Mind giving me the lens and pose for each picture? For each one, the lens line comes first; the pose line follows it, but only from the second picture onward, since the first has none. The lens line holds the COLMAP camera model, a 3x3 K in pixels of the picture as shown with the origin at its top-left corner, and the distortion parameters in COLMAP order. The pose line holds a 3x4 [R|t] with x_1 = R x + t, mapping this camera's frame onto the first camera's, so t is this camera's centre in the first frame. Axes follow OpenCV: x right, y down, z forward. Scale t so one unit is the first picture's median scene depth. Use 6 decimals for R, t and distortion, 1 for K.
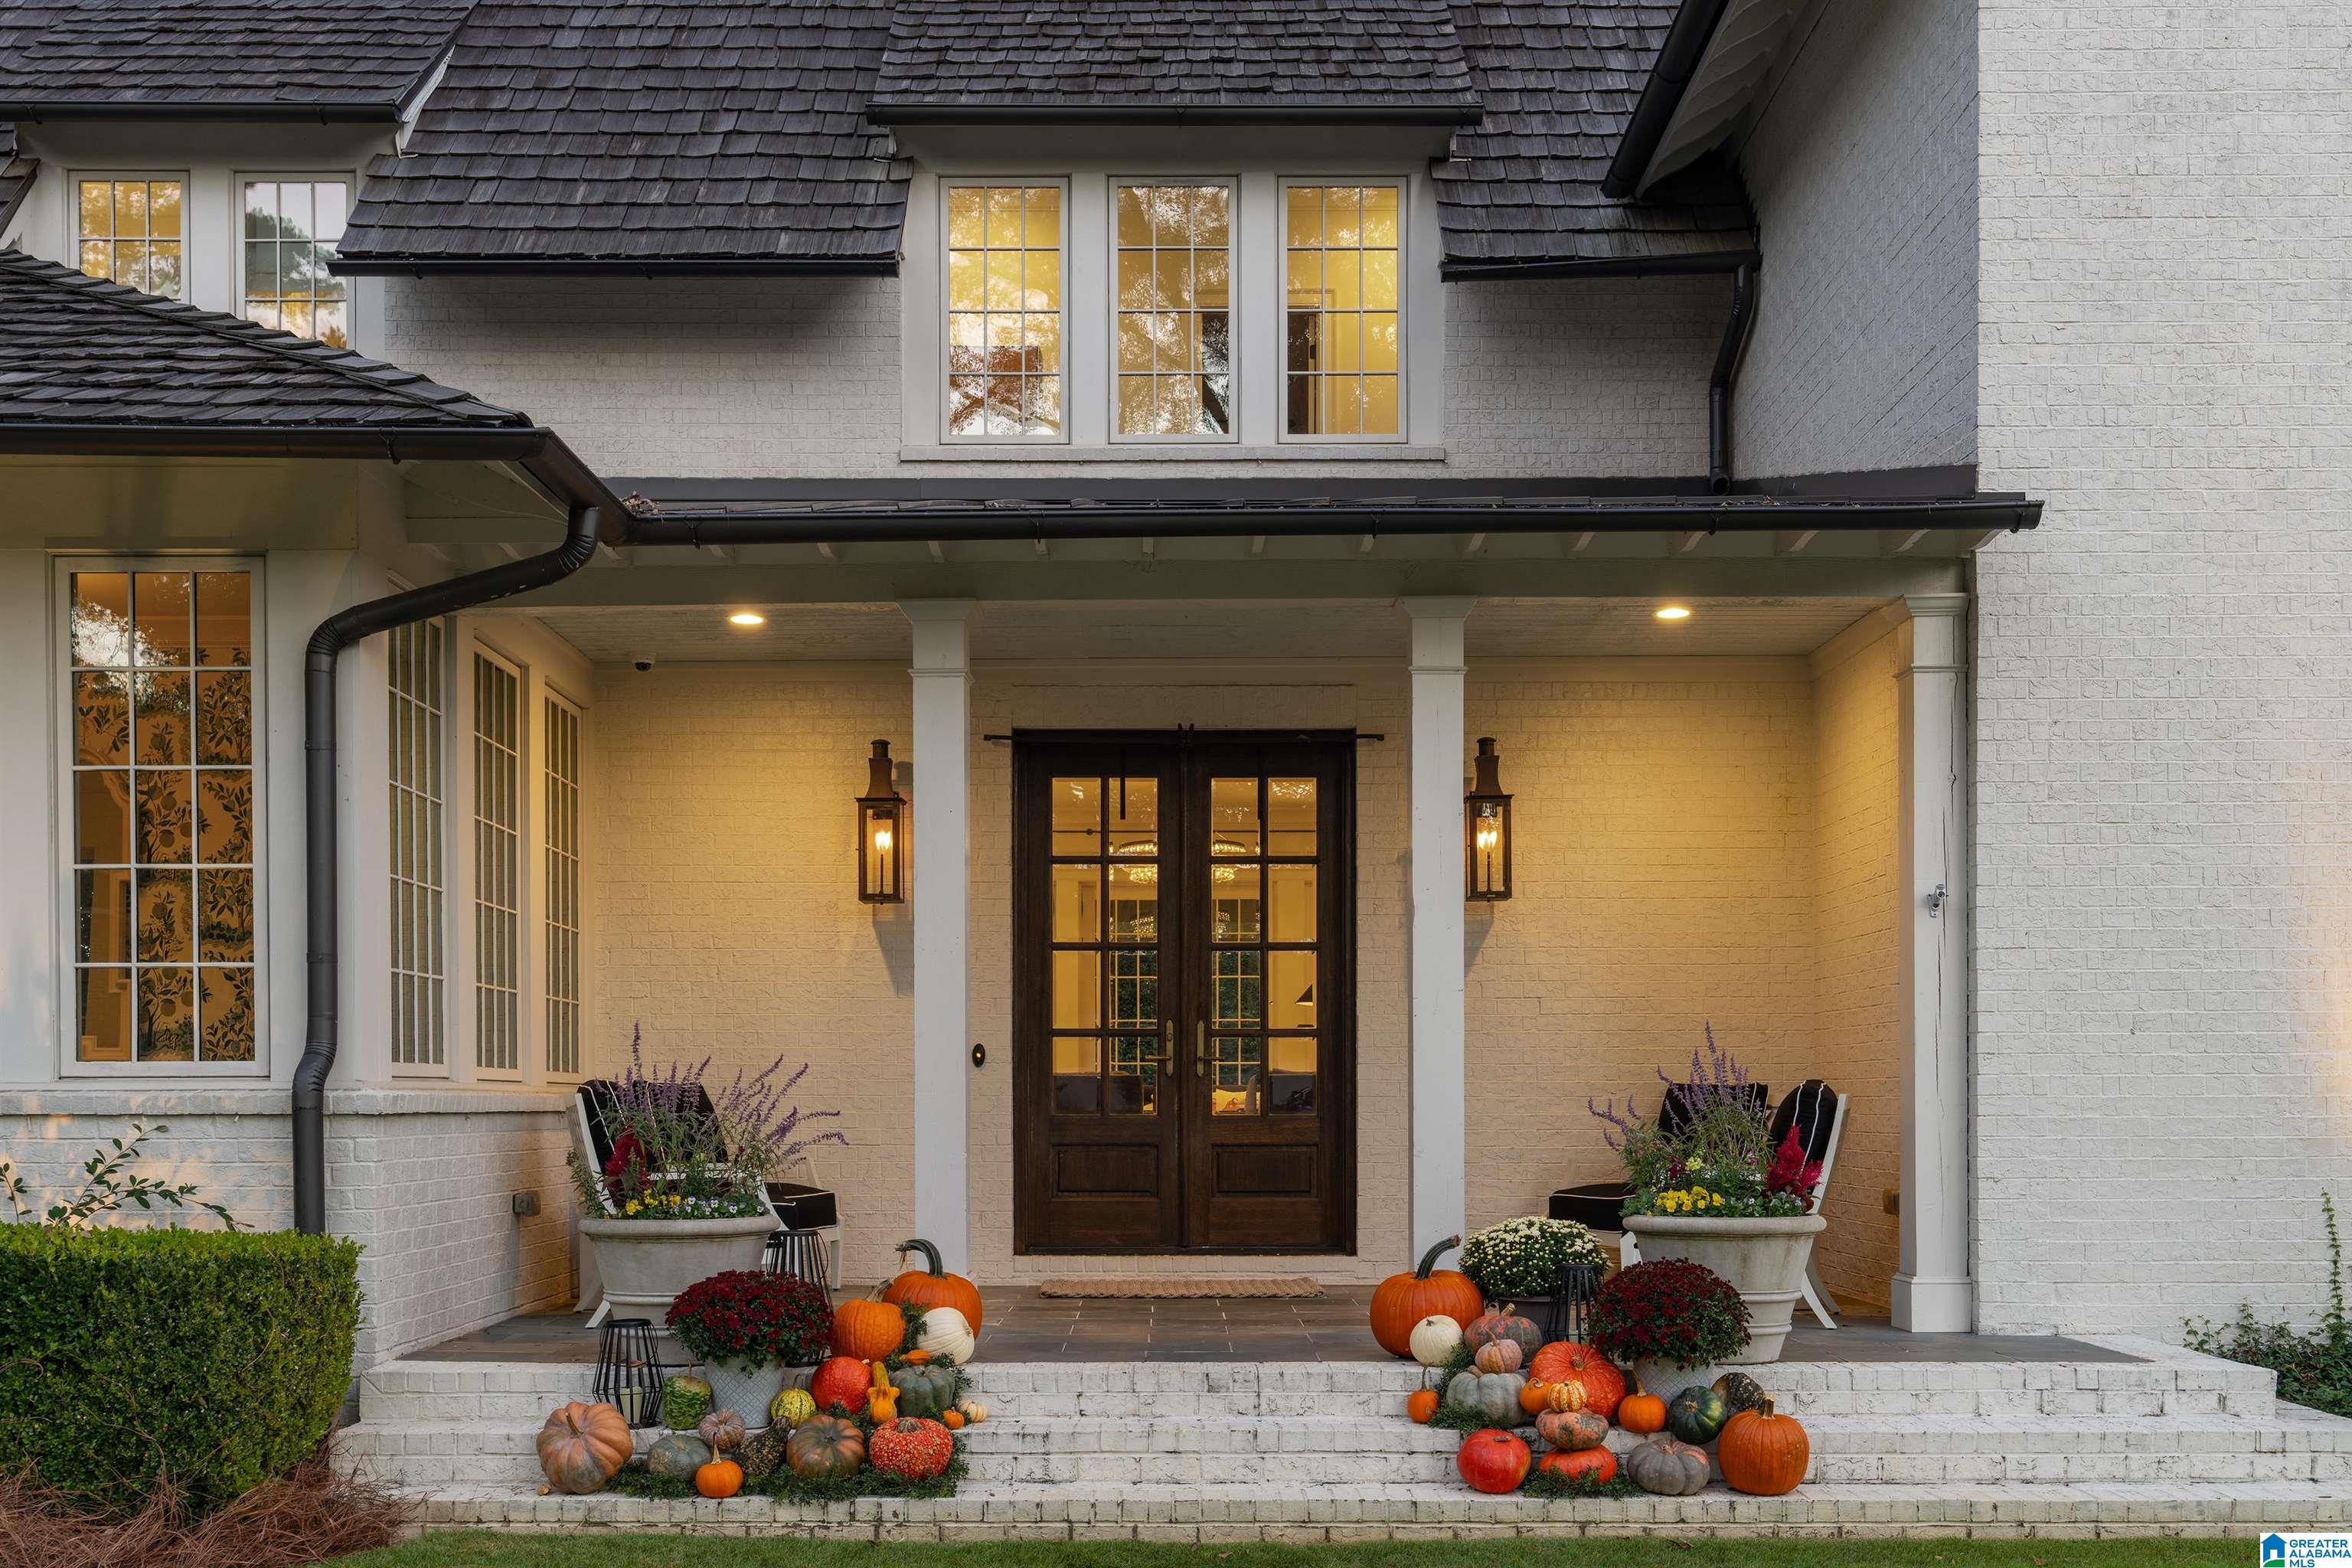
lens RADIAL K [[2355.5, 0, 1134.2], [0, 2355.5, 1114.3], [0, 0, 1]] dist [-0.004064, 0.000000]
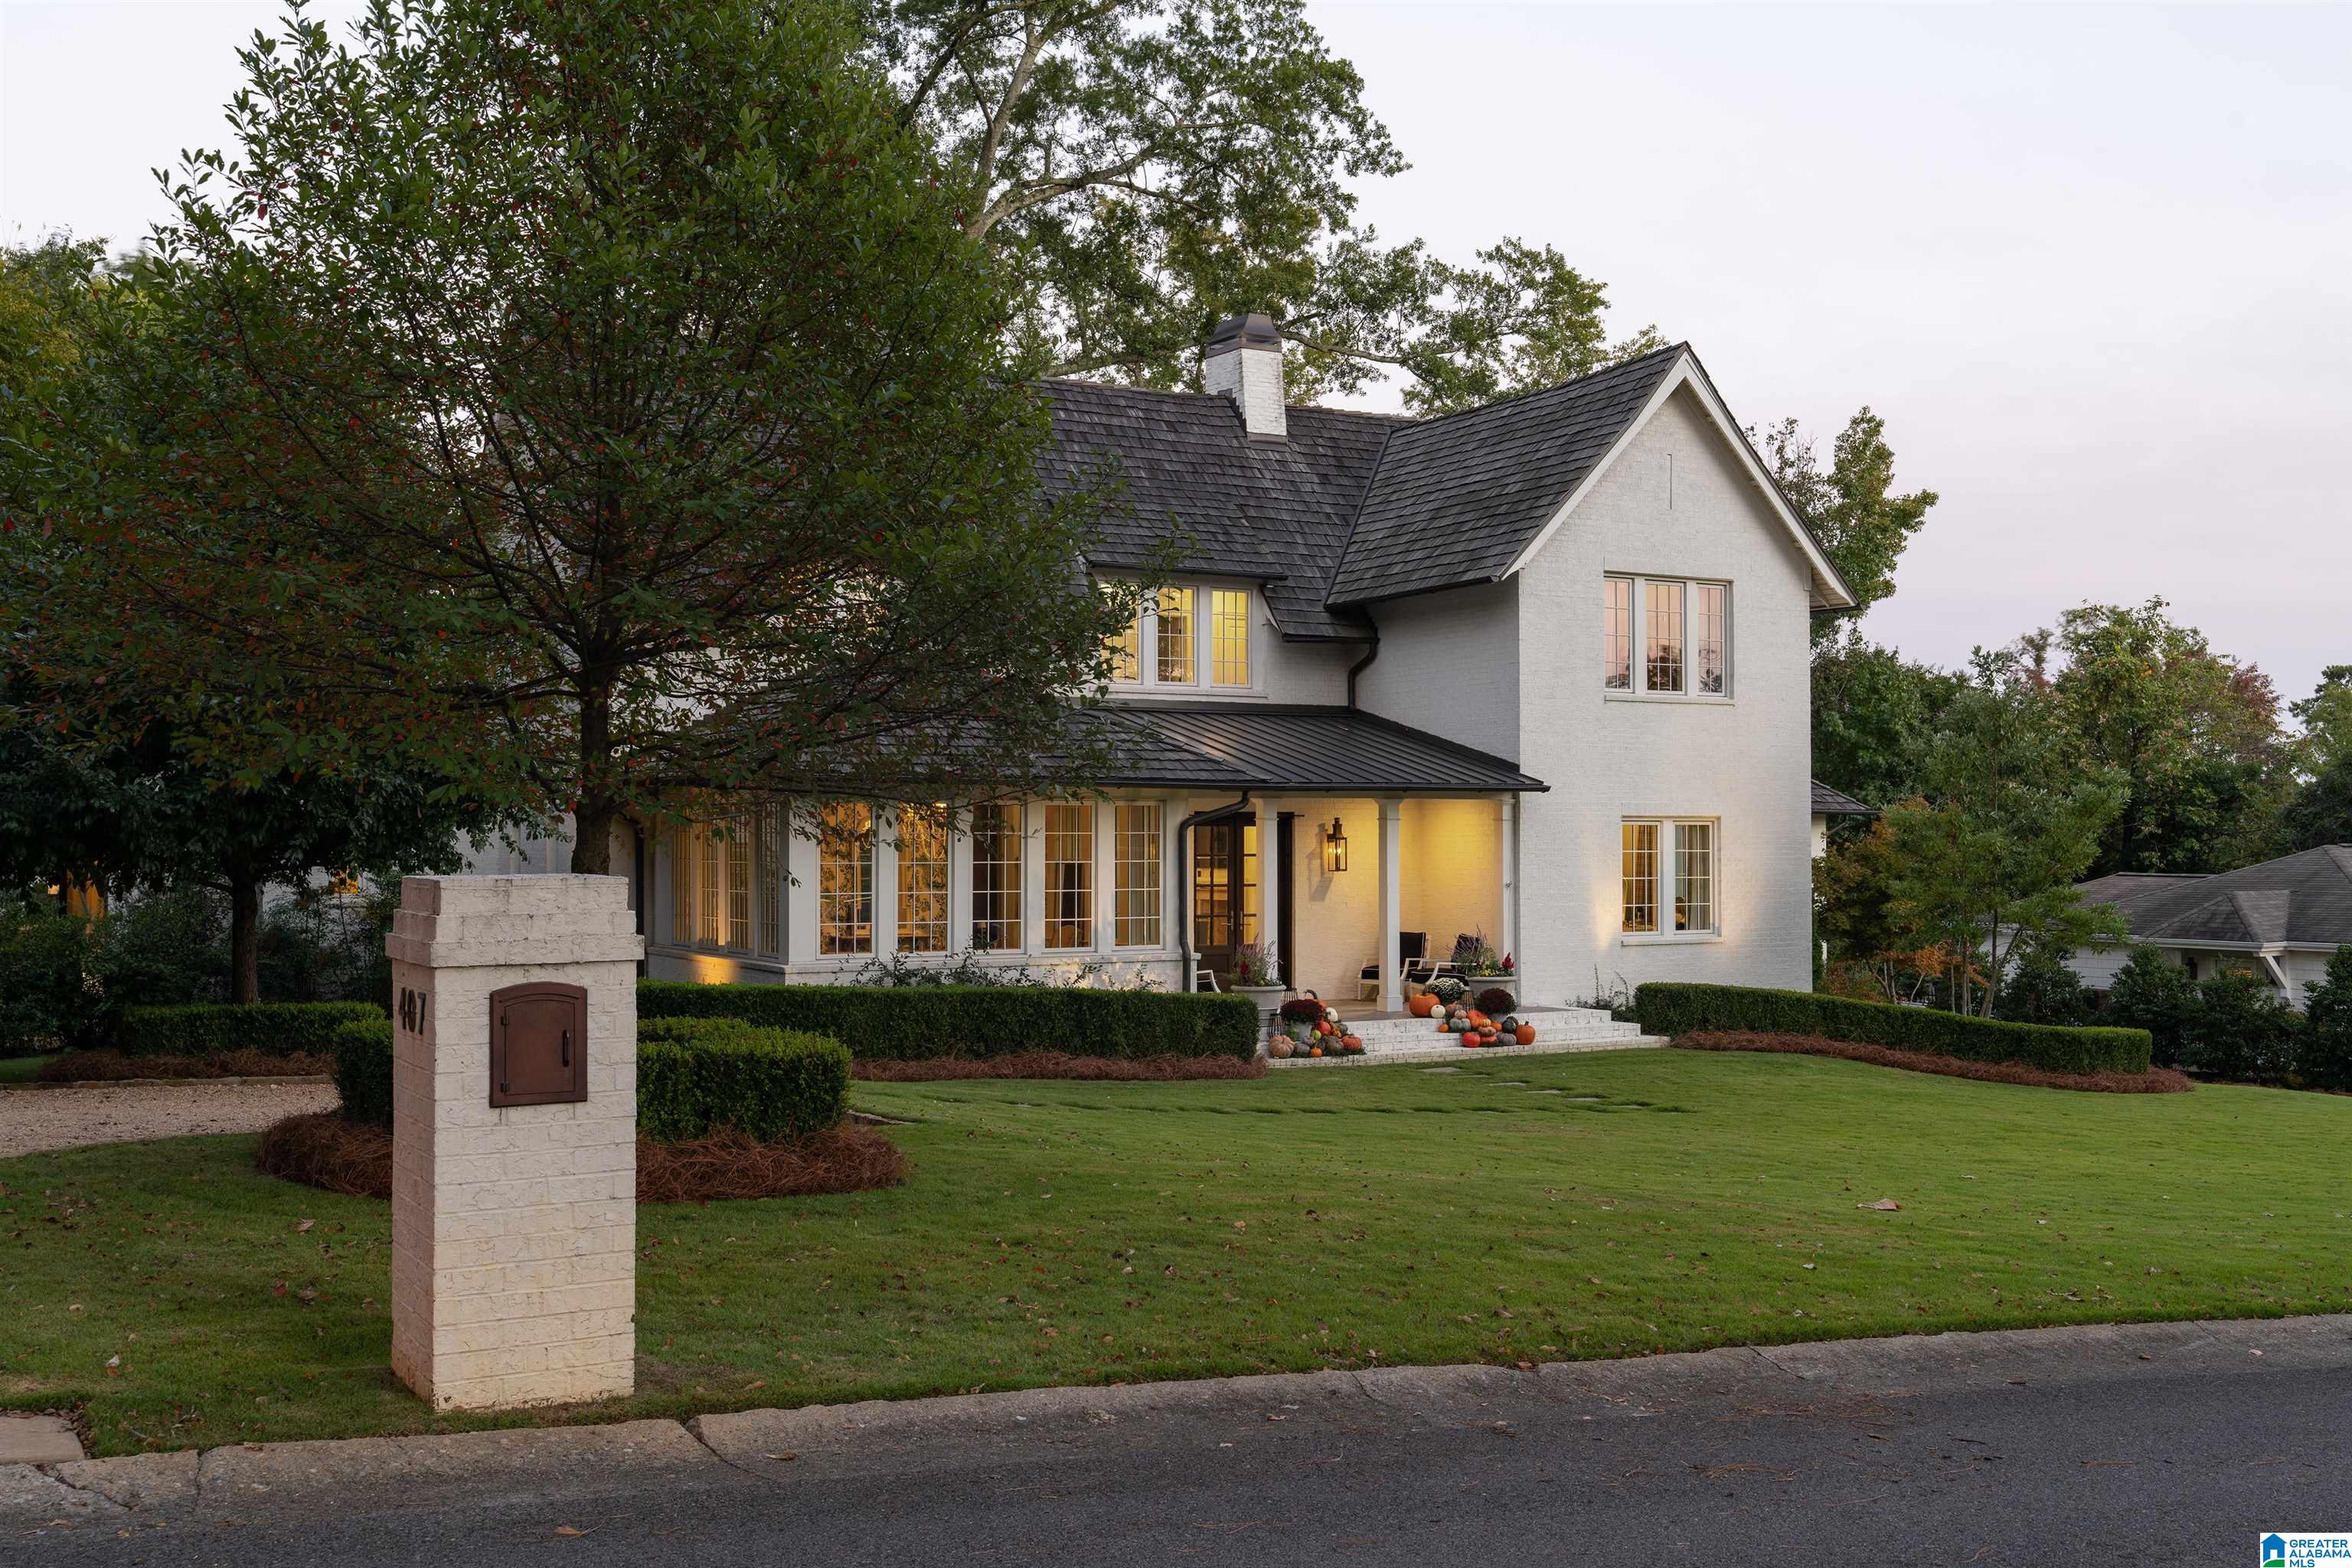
lens RADIAL K [[2281.4, 0, 1130.7], [0, 2281.4, 776.9], [0, 0, 1]] dist [0.006055, 0.000000]
pose [[0.869276, 0.012158, 0.494177, -1.847503], [0.005844, 0.999375, -0.034866, -0.136246], [-0.494292, 0.033196, 0.868662, -1.704603]]
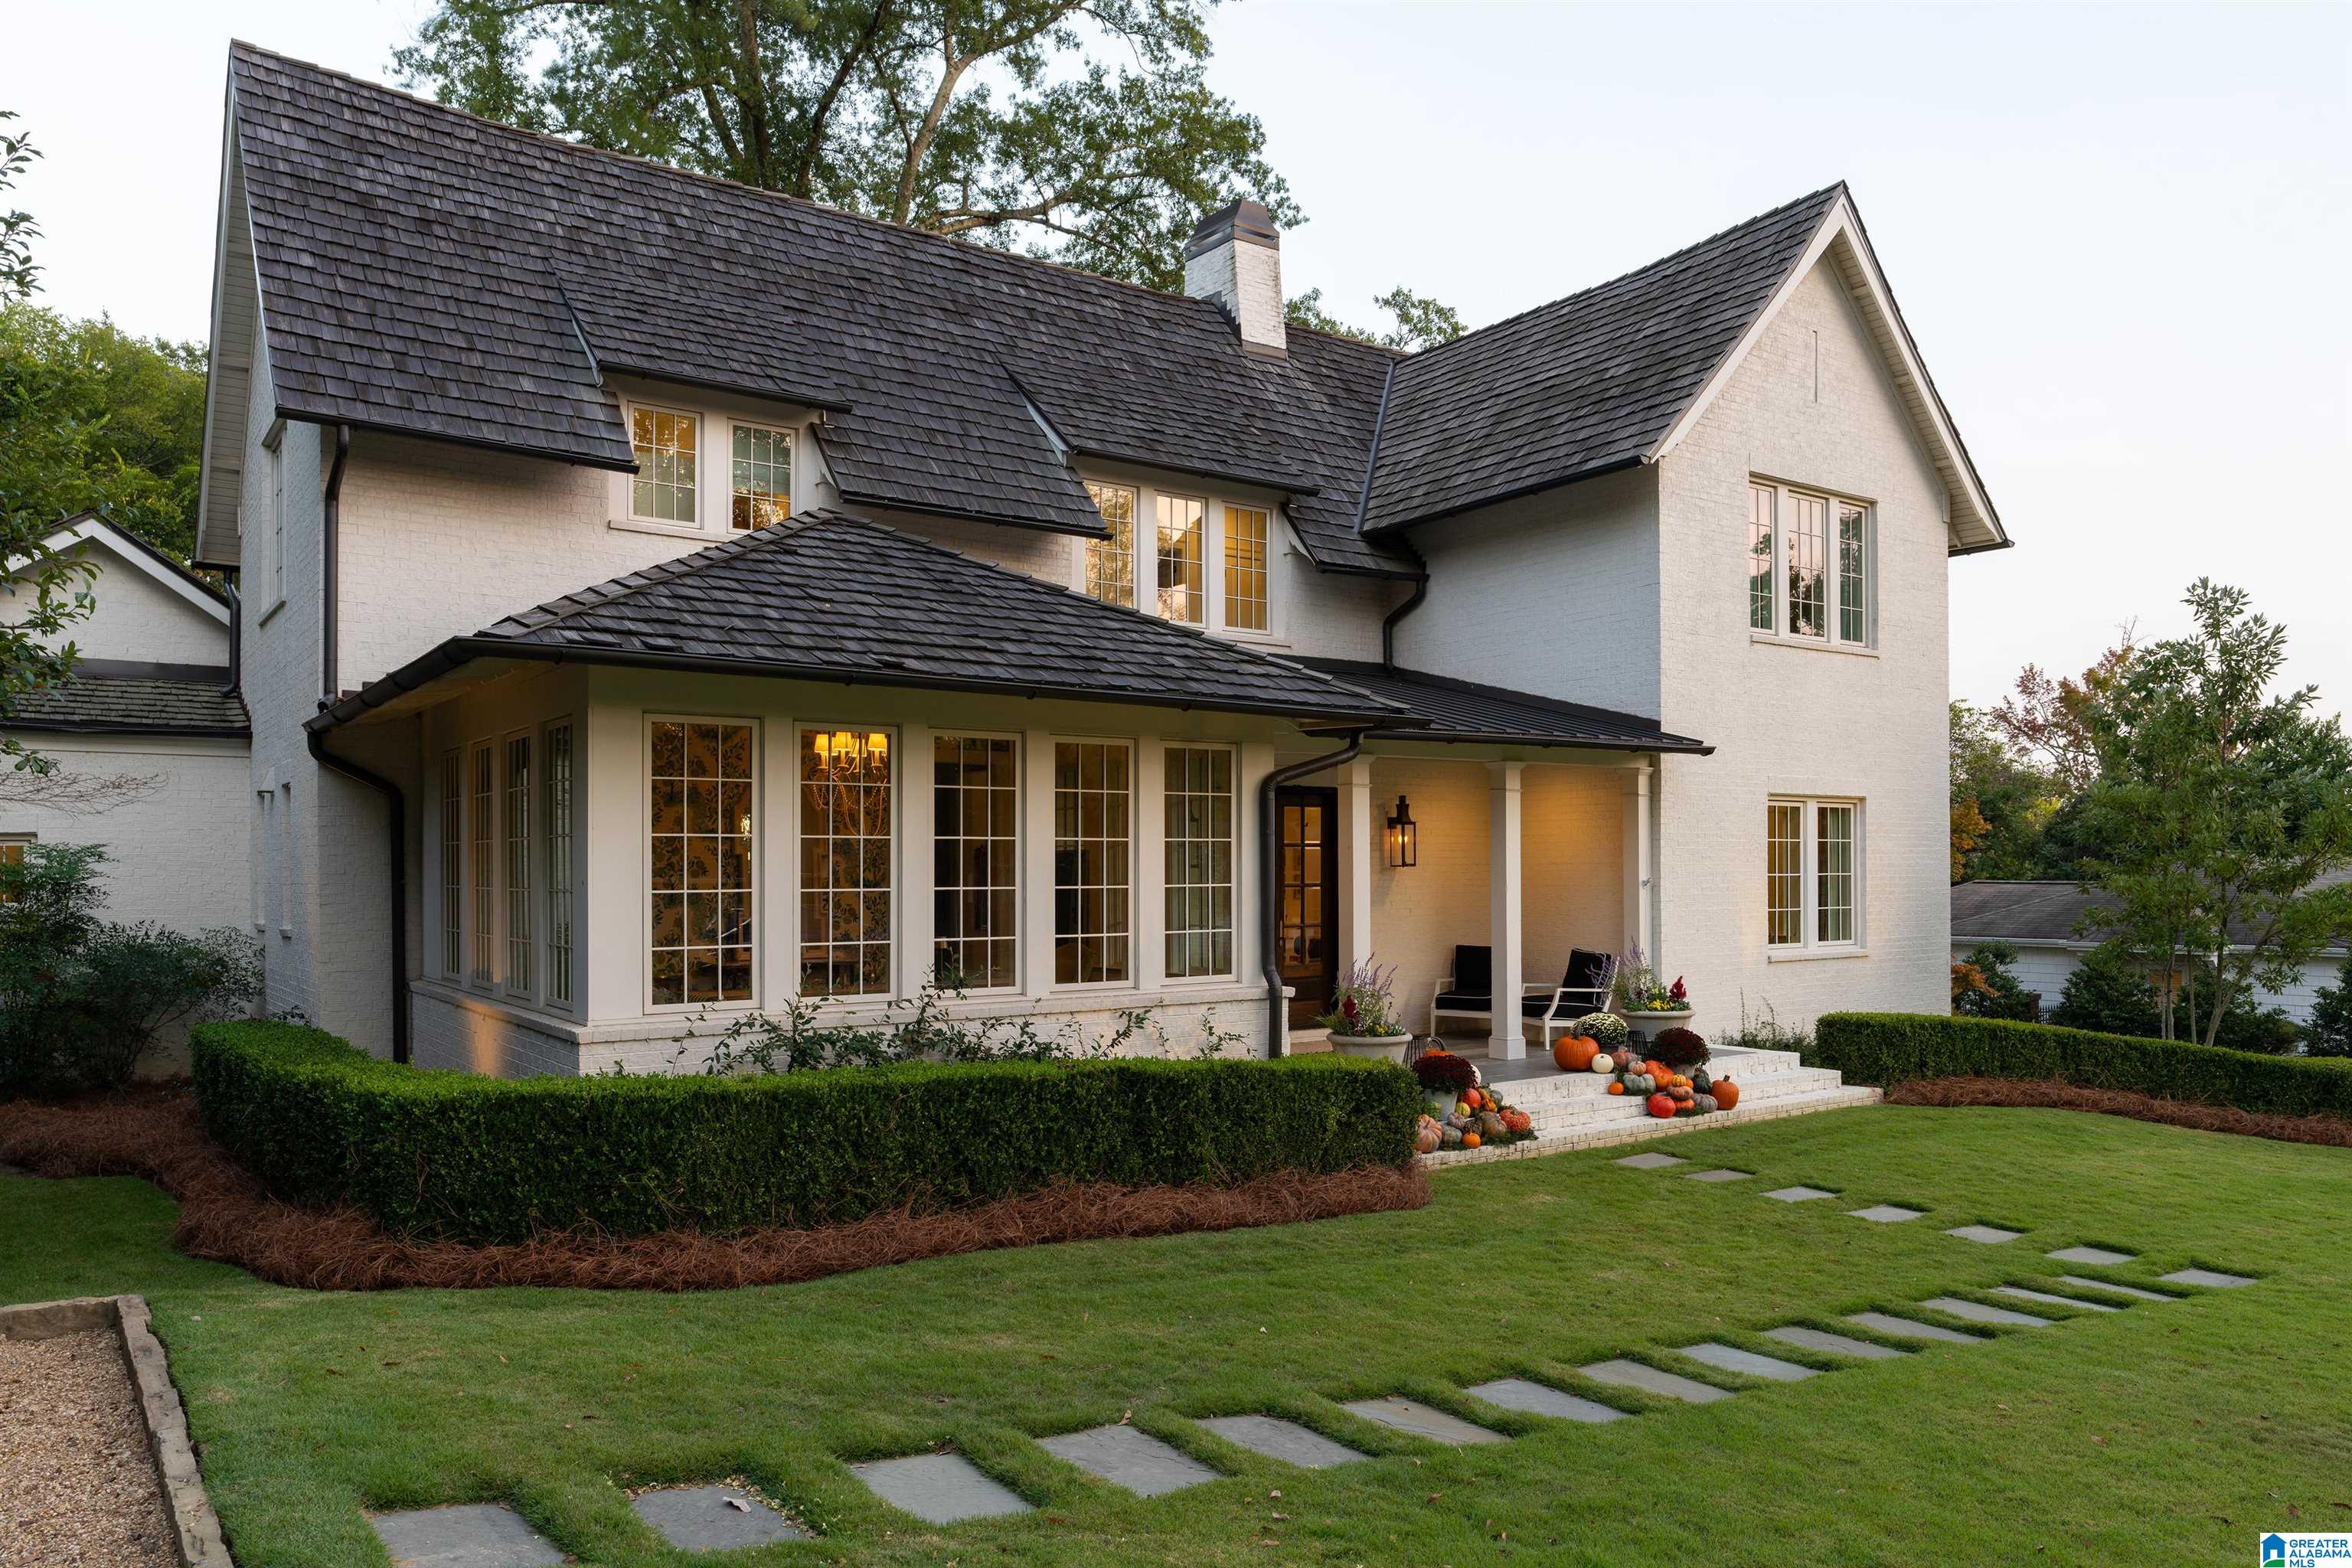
lens RADIAL K [[1616.4, 0, 1162.5], [0, 1616.4, 847.8], [0, 0, 1]] dist [-0.001929, 0.003906]
pose [[0.812988, 0.004442, 0.582263, -1.147274], [0.009637, 0.999731, -0.021082, -0.096224], [-0.582201, 0.022751, 0.812727, -0.157171]]
